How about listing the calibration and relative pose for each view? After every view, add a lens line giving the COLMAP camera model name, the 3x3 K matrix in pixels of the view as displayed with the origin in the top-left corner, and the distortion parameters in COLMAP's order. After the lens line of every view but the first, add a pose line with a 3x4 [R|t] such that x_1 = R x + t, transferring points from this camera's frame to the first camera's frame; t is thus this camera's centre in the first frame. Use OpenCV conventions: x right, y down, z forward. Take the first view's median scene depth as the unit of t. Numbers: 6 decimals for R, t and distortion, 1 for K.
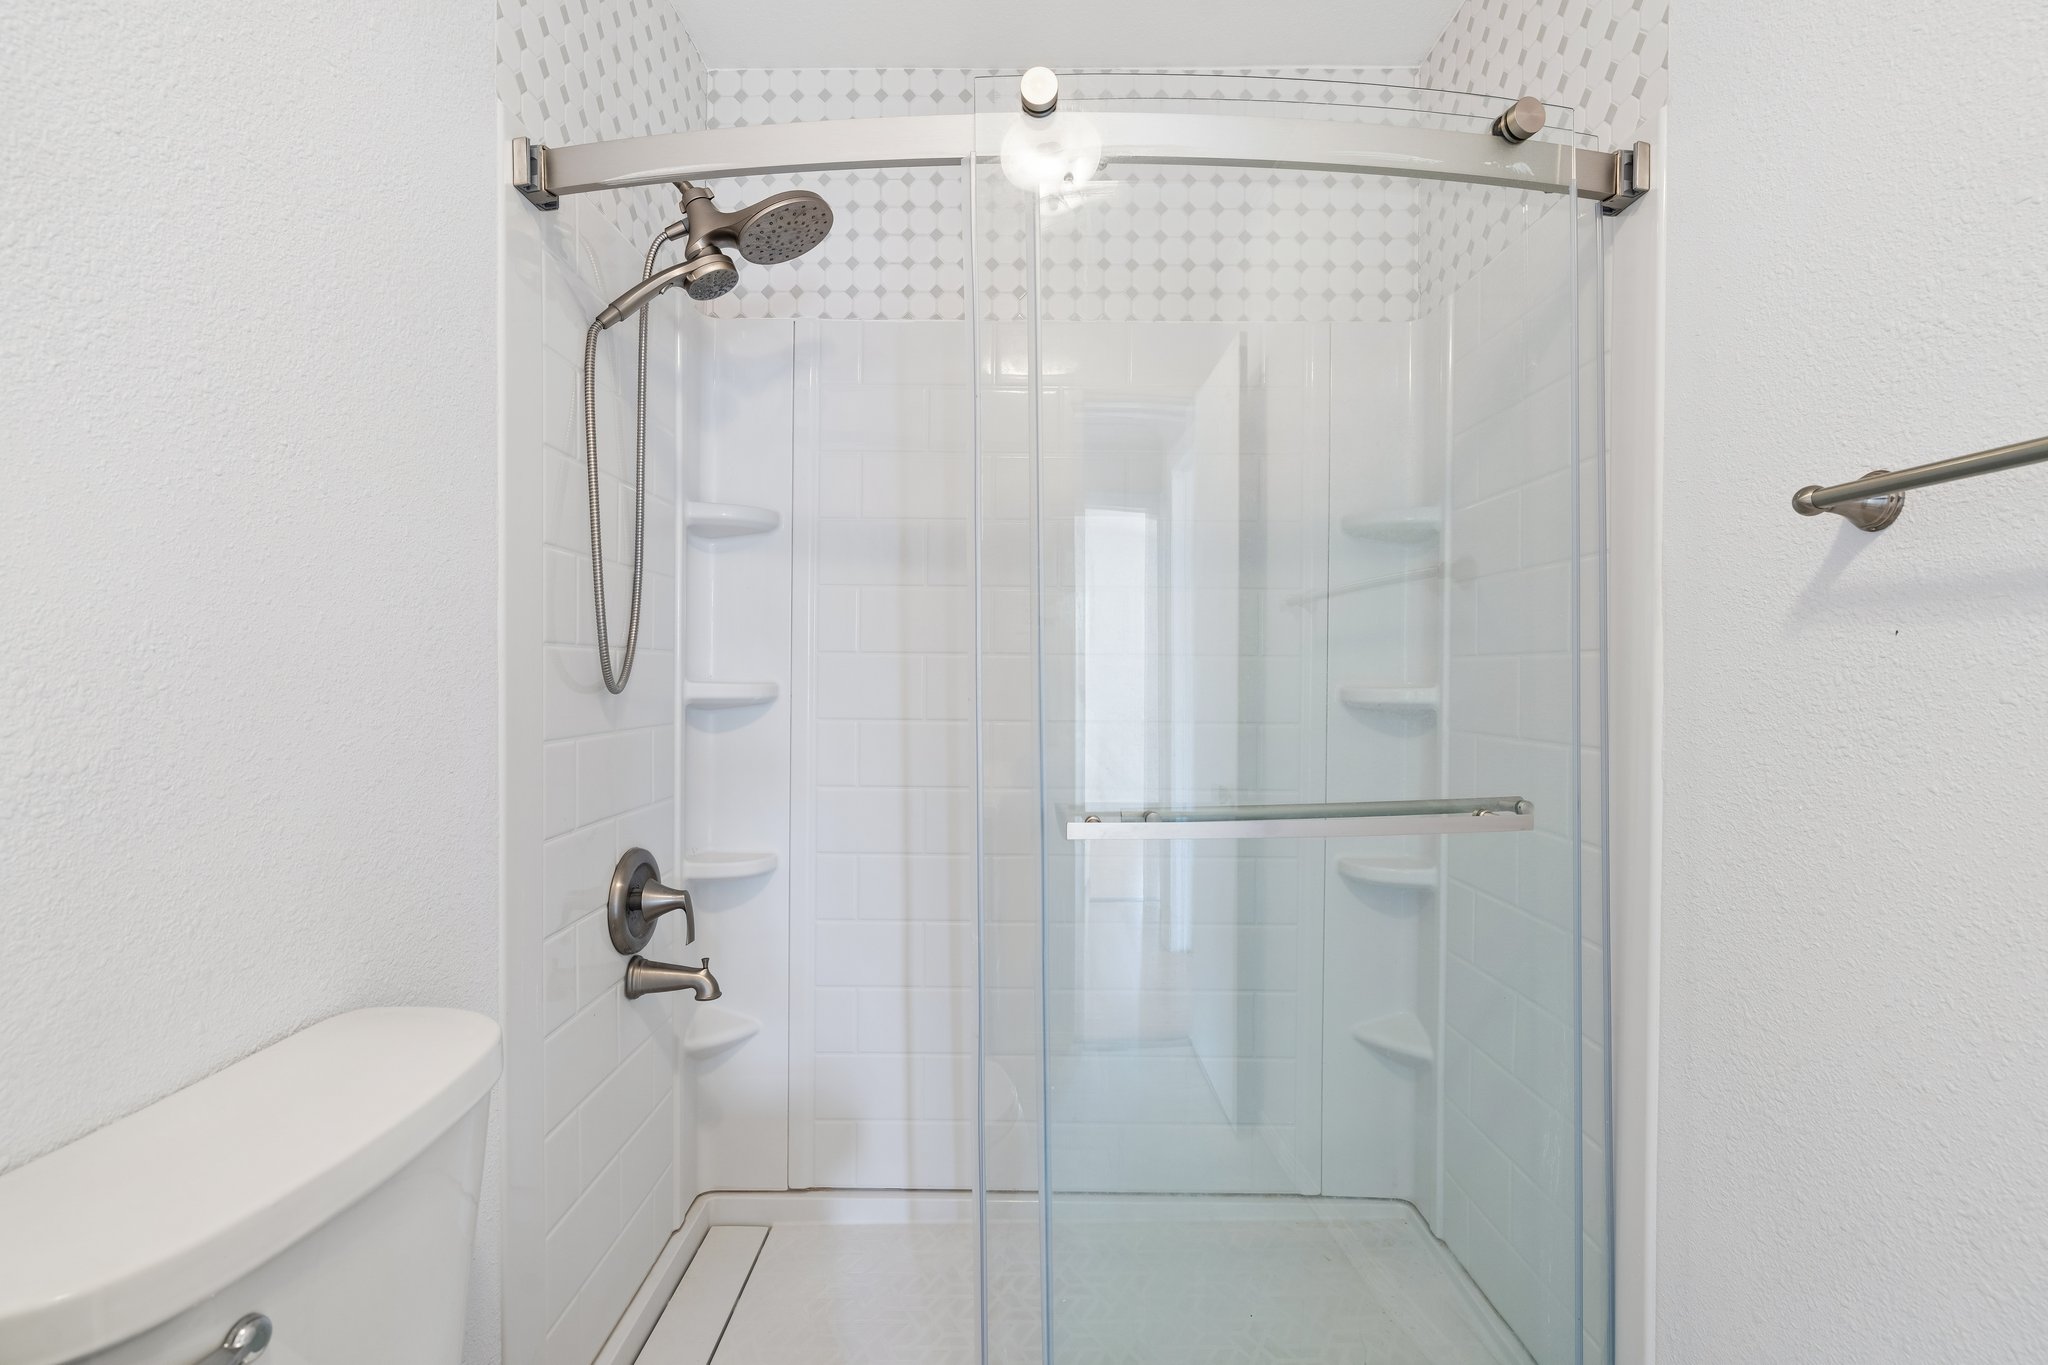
lens RADIAL K [[926.8, 0, 1021.9], [0, 926.8, 684.7], [0, 0, 1]] dist [-0.005007, 0.000987]
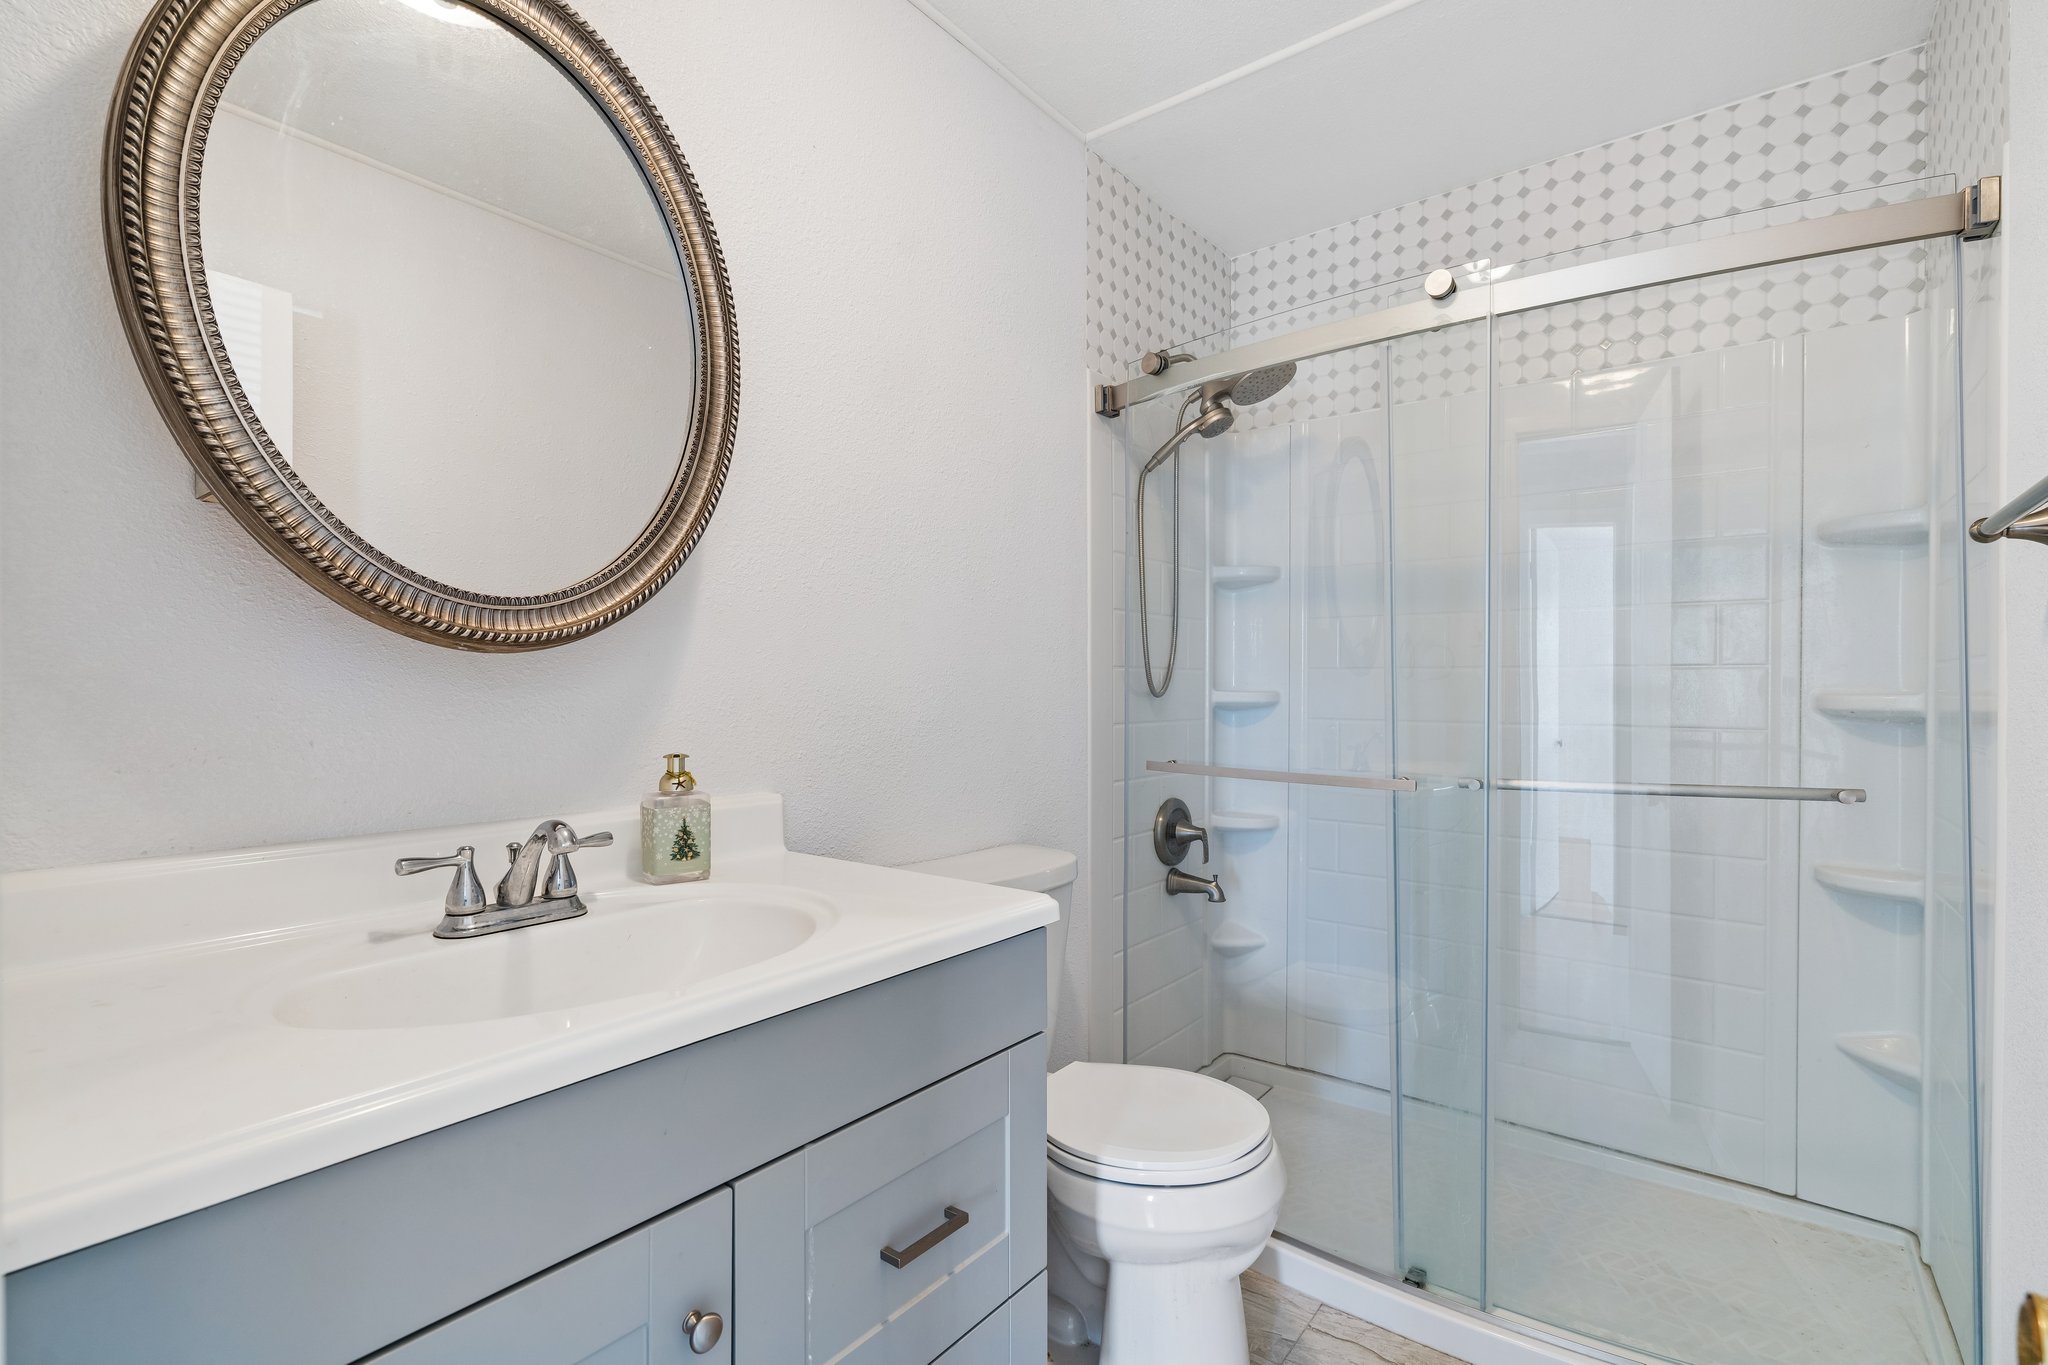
lens RADIAL K [[926.8, 0, 1023.7], [0, 926.8, 688.5], [0, 0, 1]] dist [-0.005007, 0.000987]
pose [[0.795670, -0.005277, -0.605708, 0.321950], [-0.001772, 0.999938, -0.011038, 0.011212], [0.605728, 0.009856, 0.795610, -0.384192]]
